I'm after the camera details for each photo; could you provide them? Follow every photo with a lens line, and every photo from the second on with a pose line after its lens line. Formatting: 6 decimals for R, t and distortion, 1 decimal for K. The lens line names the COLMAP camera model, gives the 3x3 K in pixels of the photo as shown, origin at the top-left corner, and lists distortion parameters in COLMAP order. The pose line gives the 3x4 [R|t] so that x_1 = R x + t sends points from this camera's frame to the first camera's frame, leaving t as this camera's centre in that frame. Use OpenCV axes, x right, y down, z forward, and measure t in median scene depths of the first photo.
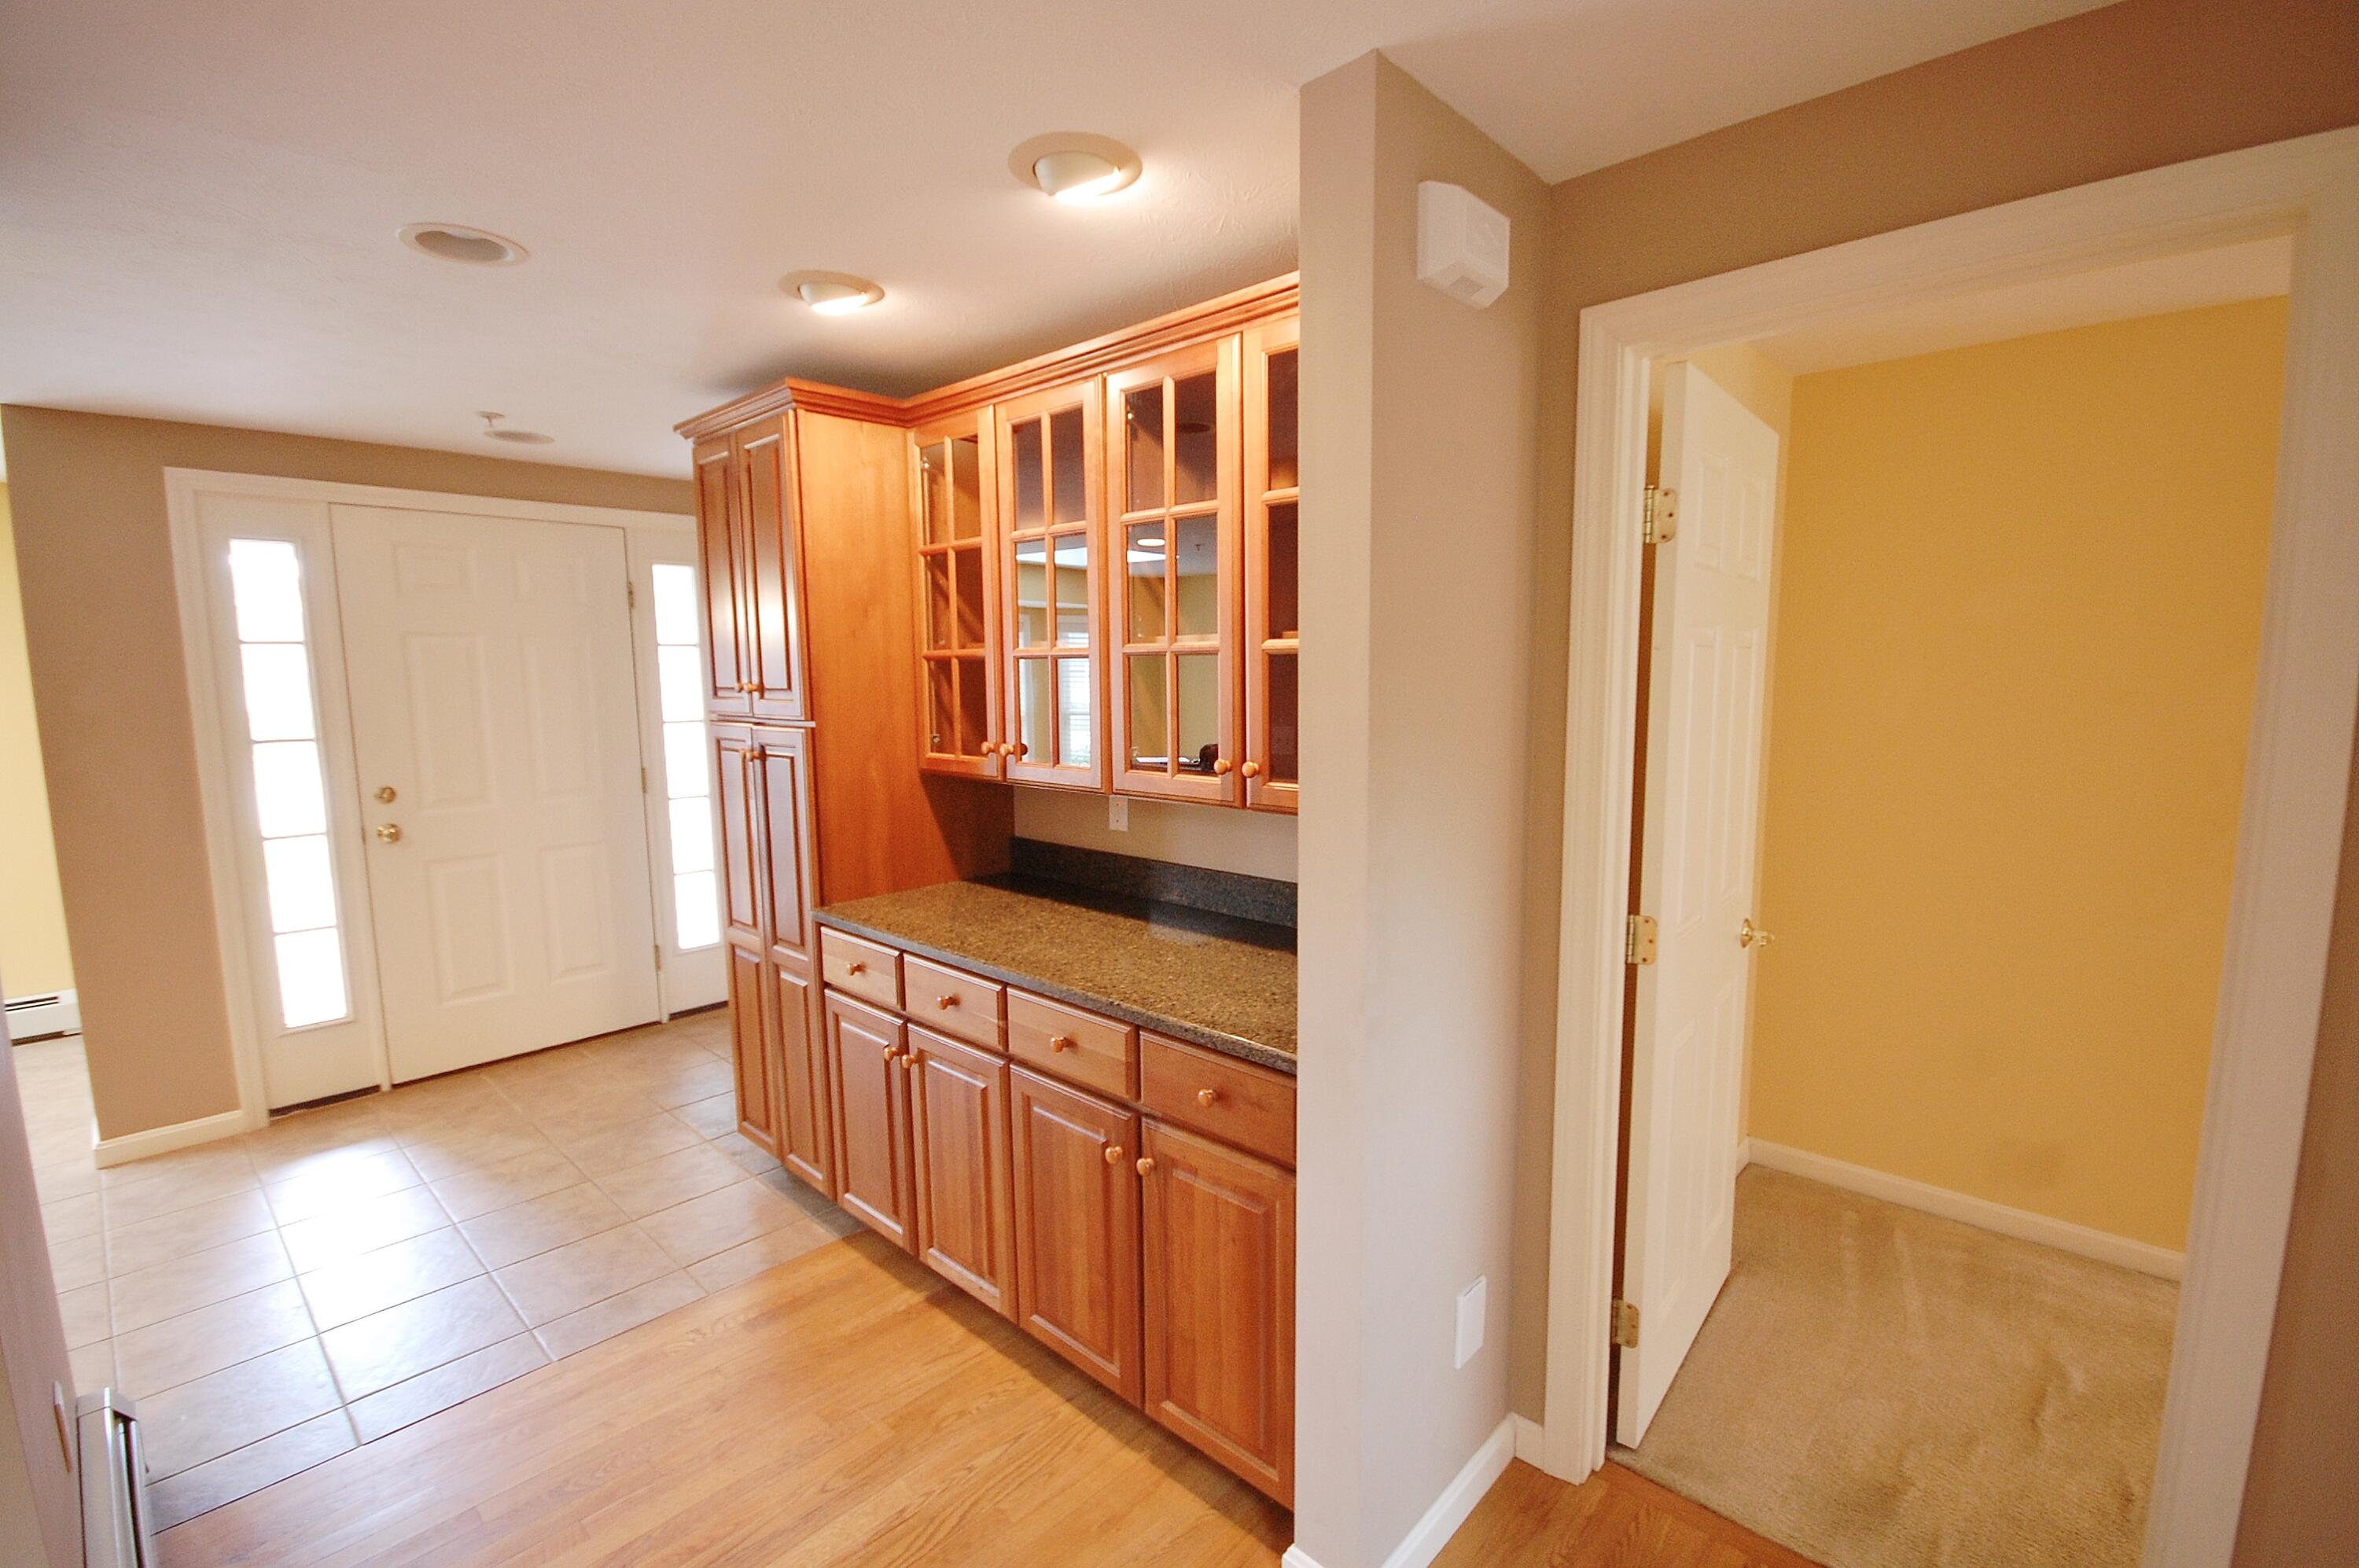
lens RADIAL K [[1036.9, 0, 1175.3], [0, 1036.9, 790.4], [0, 0, 1]] dist [0.000022, -0.005273]
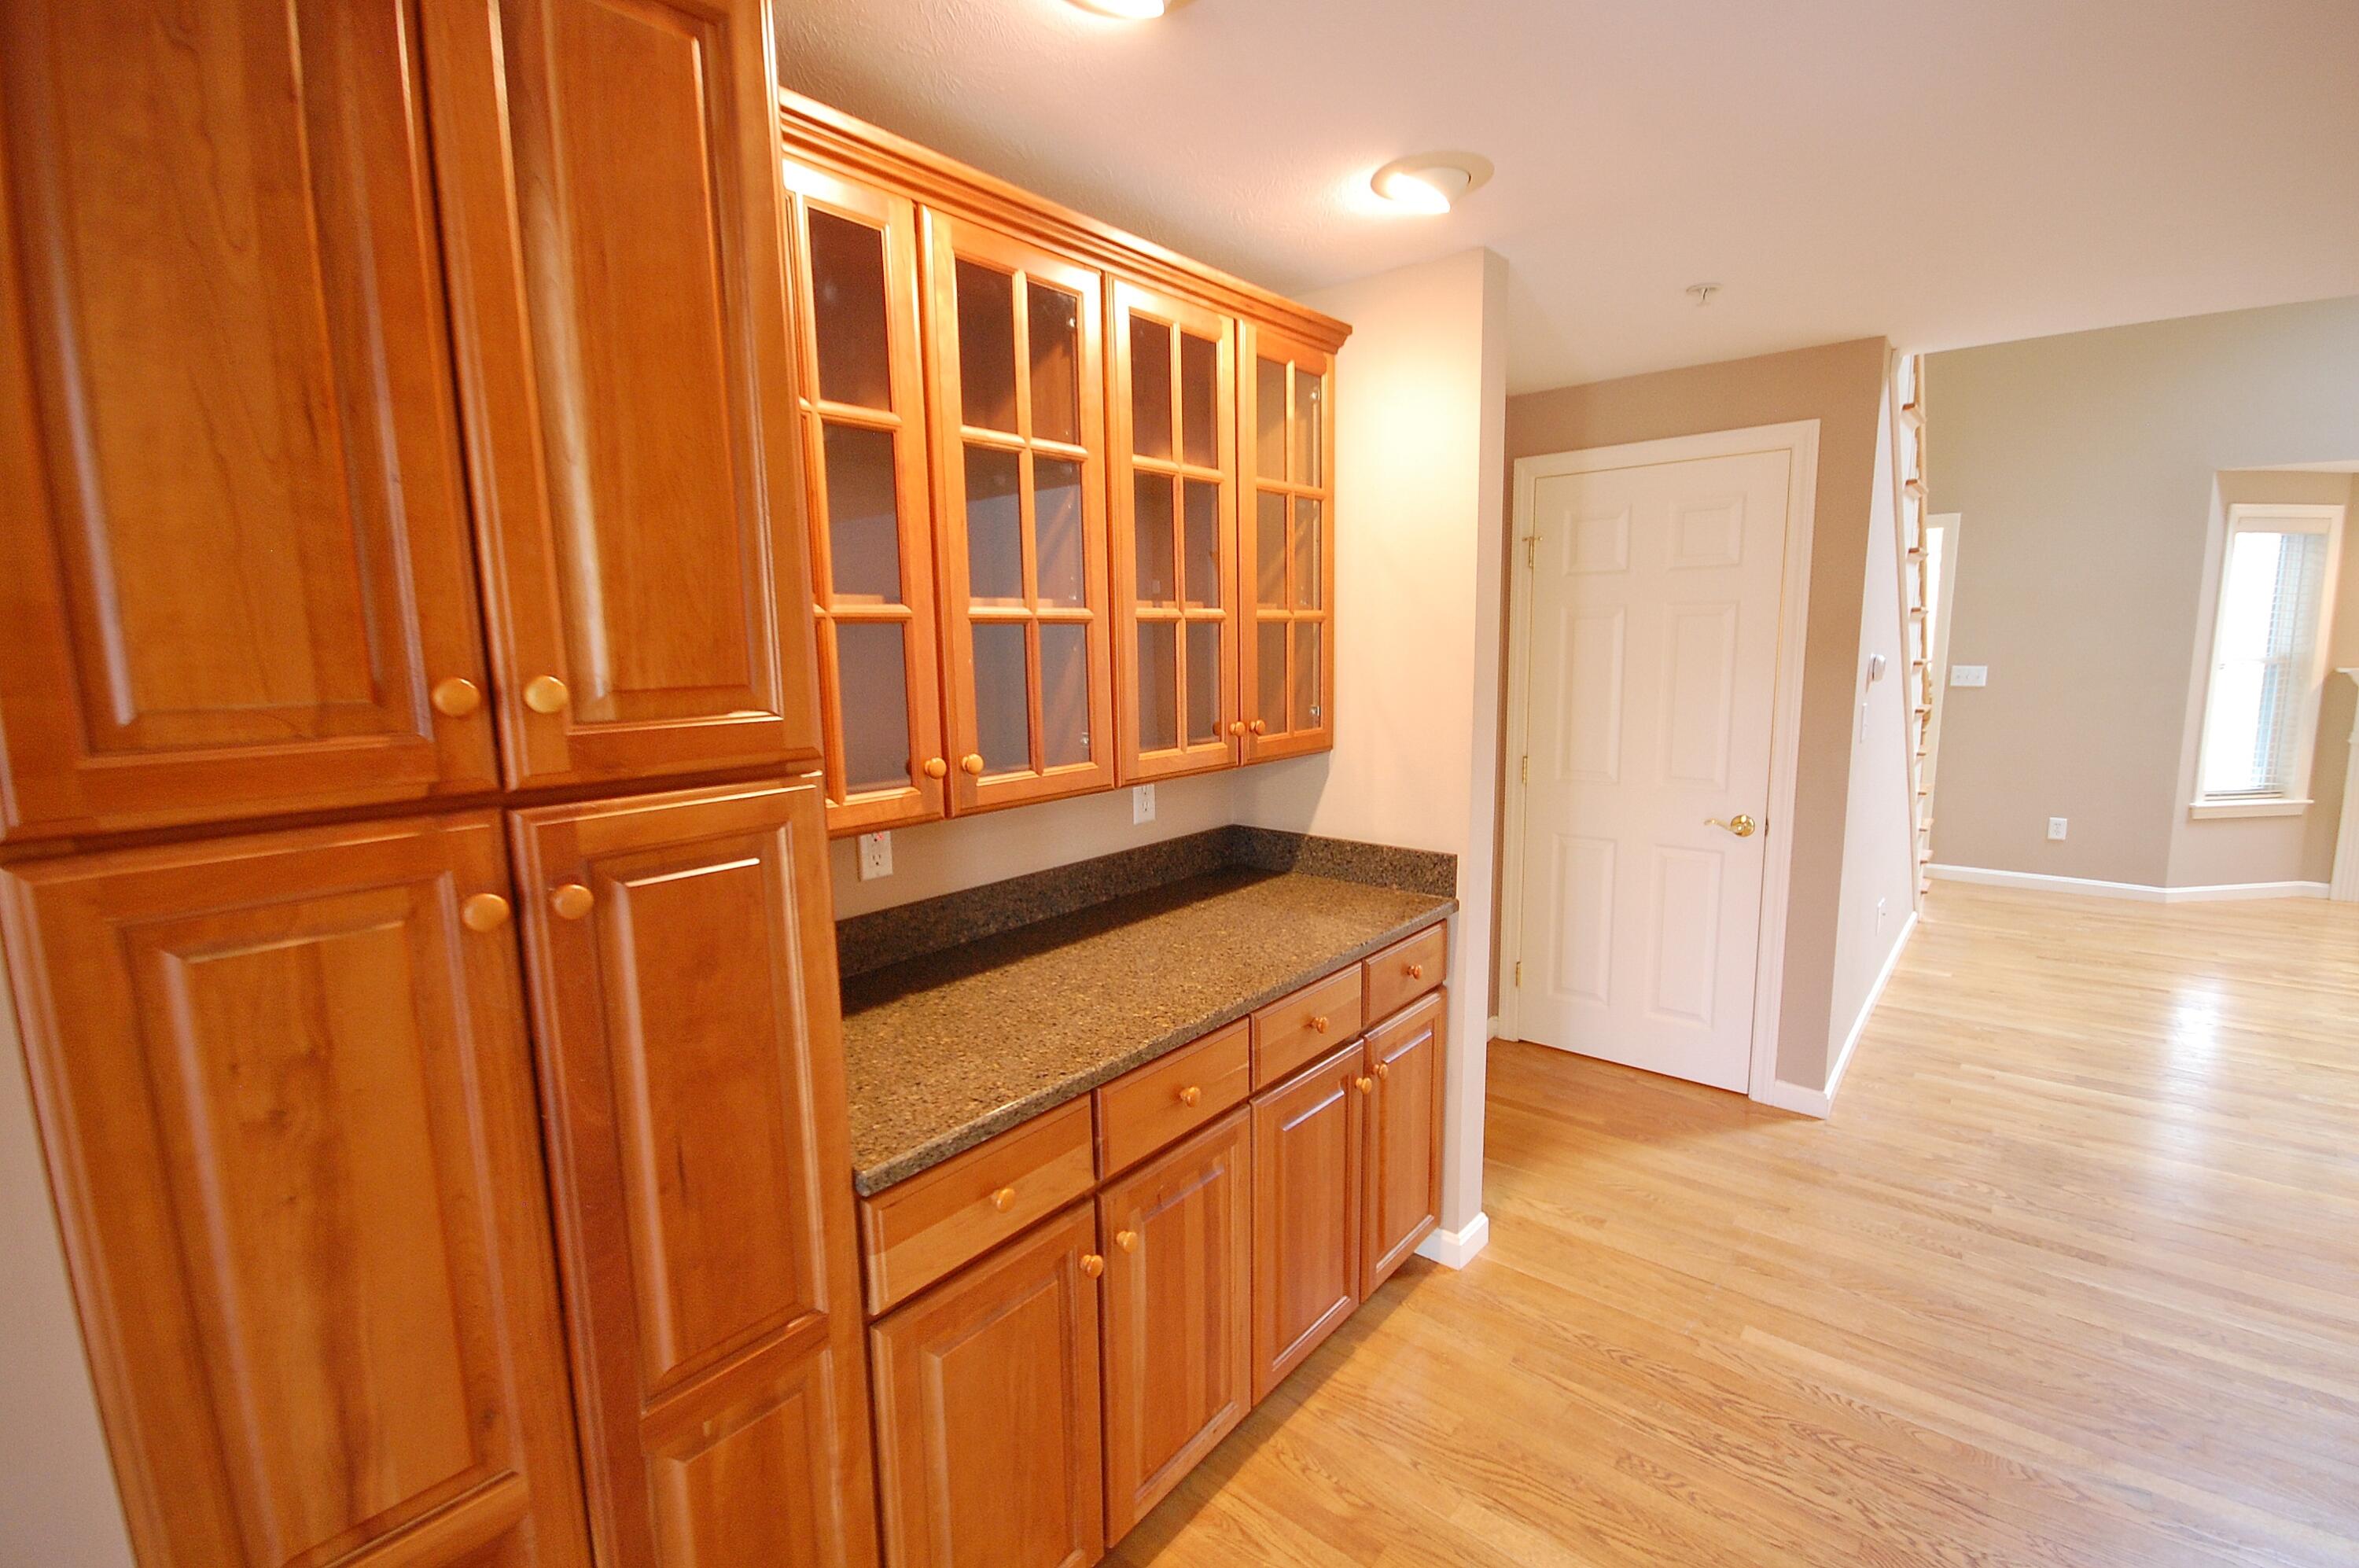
lens RADIAL K [[1036.9, 0, 1203.3], [0, 1036.9, 781.7], [0, 0, 1]] dist [0.000022, -0.005273]
pose [[-0.072899, -0.129961, 0.988836, -0.944358], [0.125561, 0.982389, 0.138371, -0.114941], [-0.989404, 0.134246, -0.055297, 1.040445]]
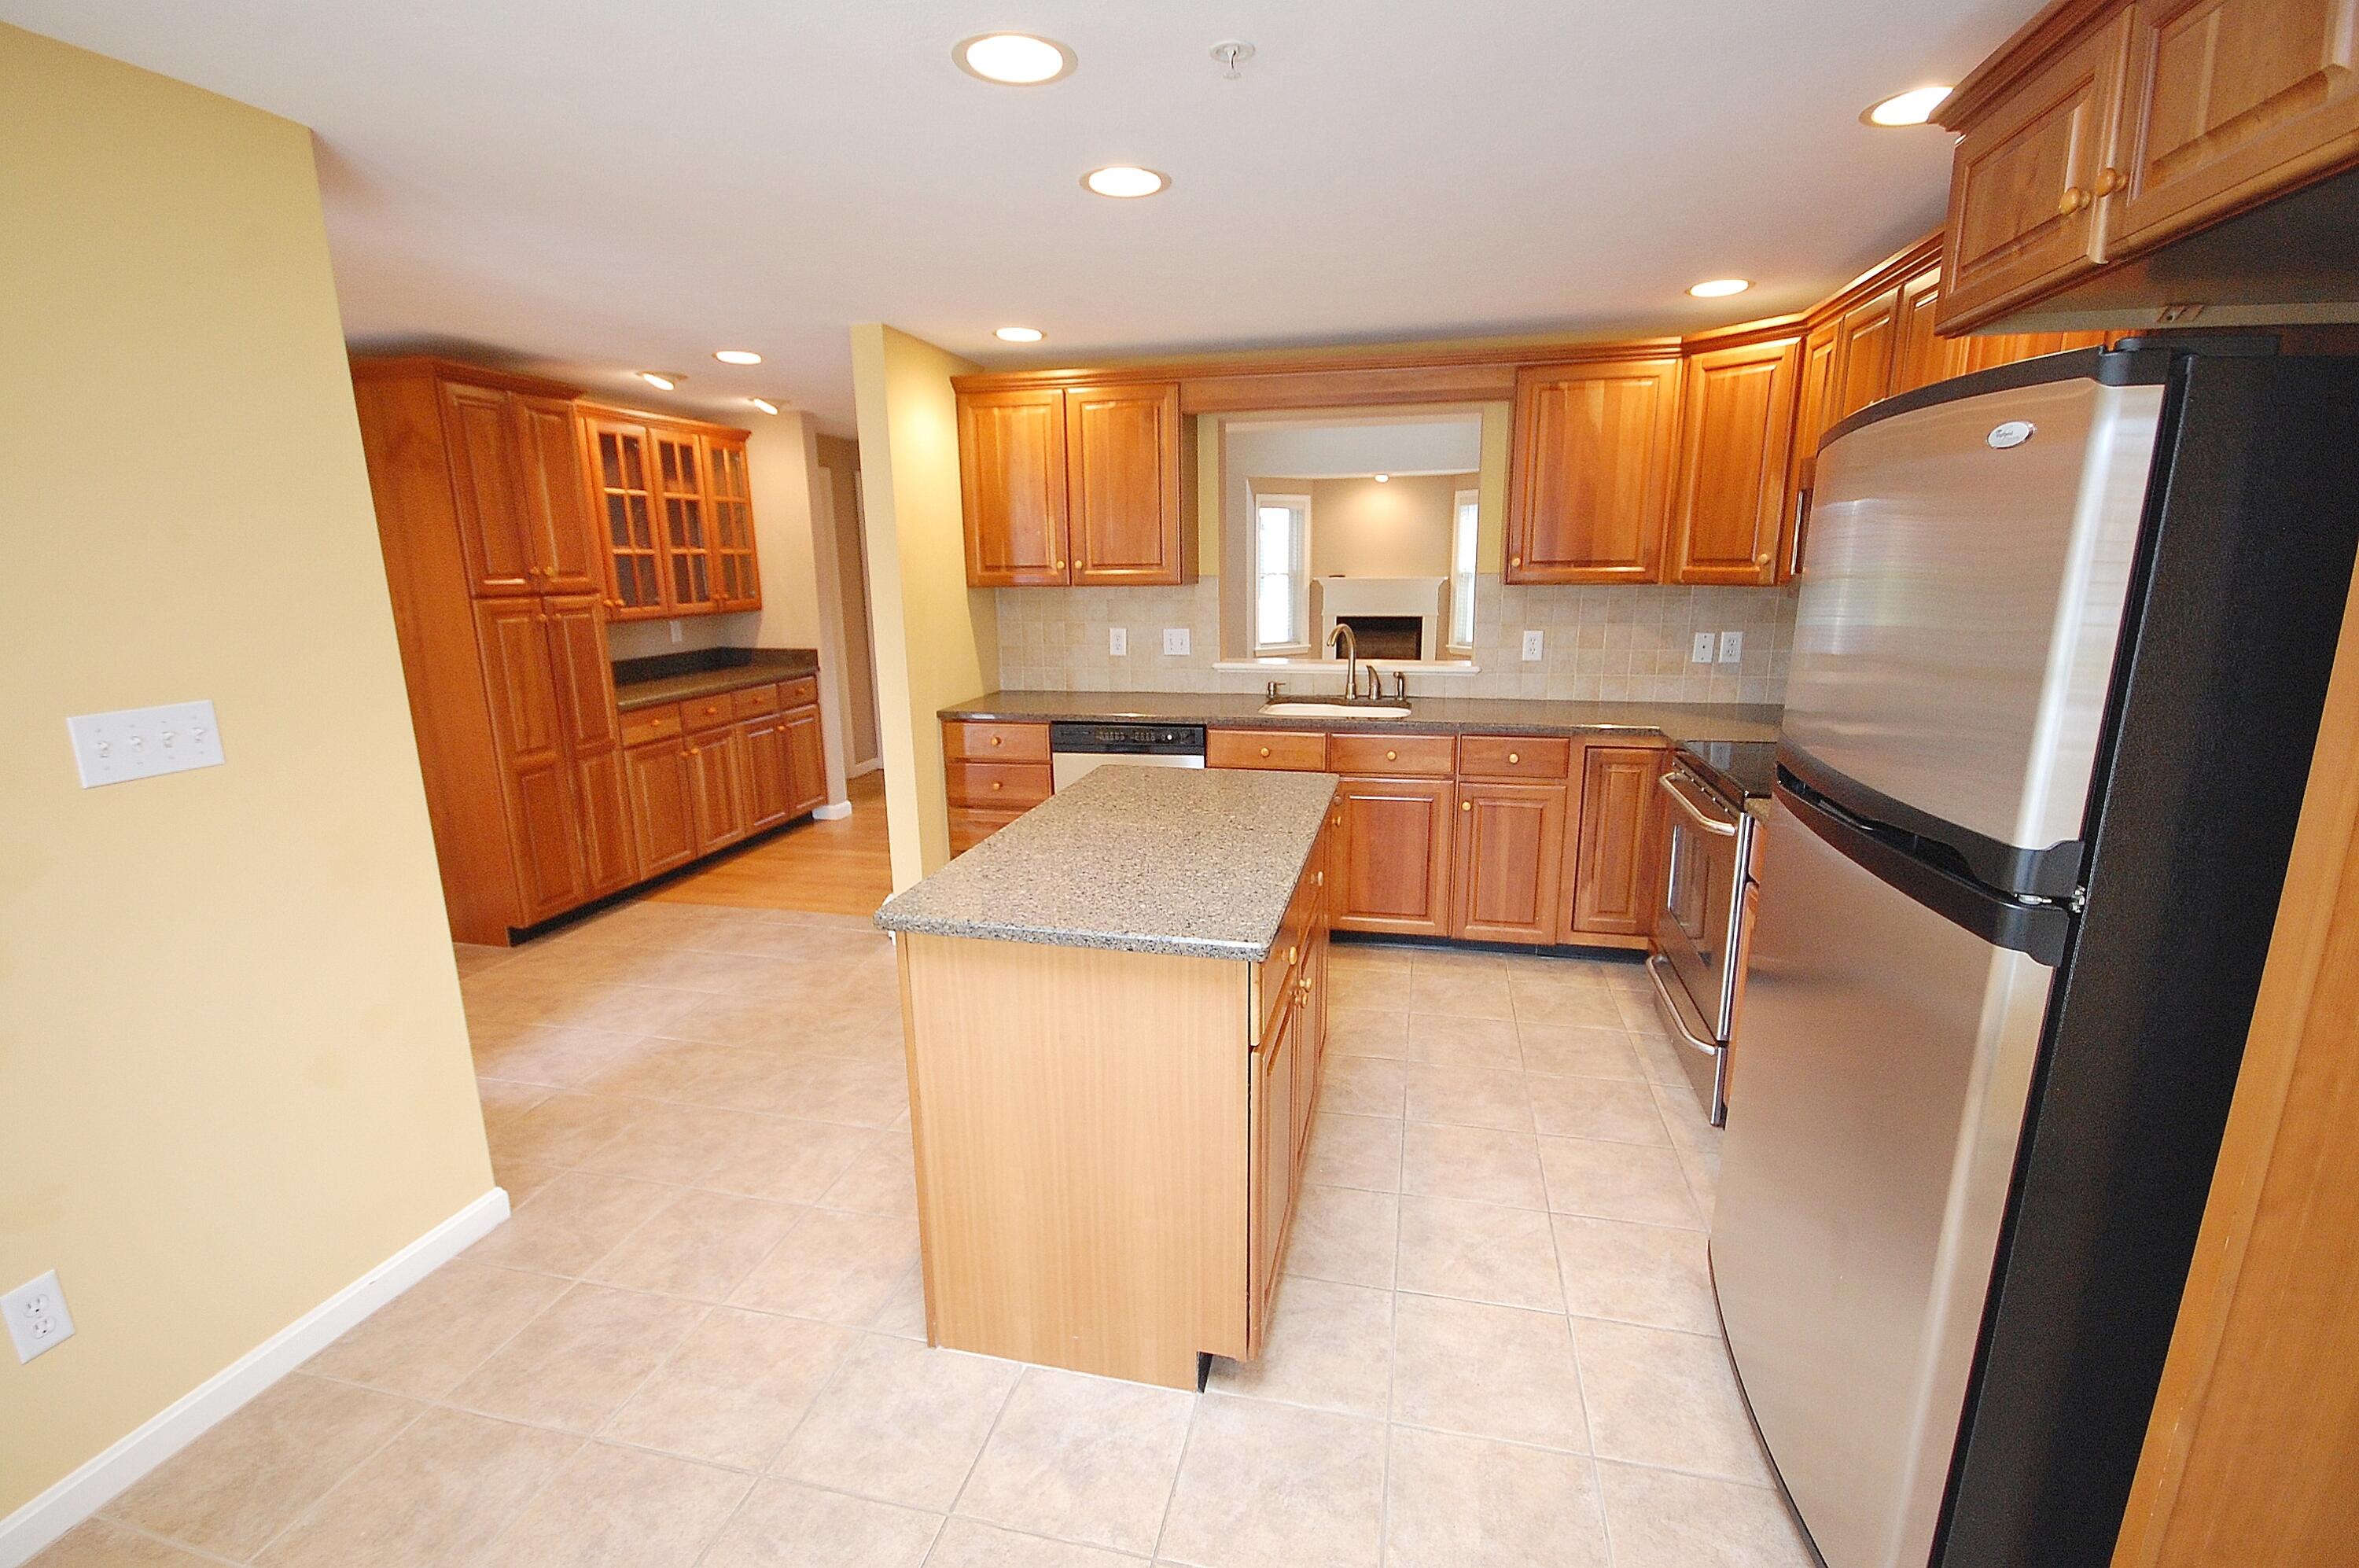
lens RADIAL K [[1036.9, 0, 1182.4], [0, 1036.9, 796.2], [0, 0, 1]] dist [0.000022, -0.005273]
pose [[-0.497444, -0.178973, 0.848834, -2.741840], [0.114310, 0.956431, 0.268649, -0.109262], [-0.859932, 0.230668, -0.455312, 1.231279]]
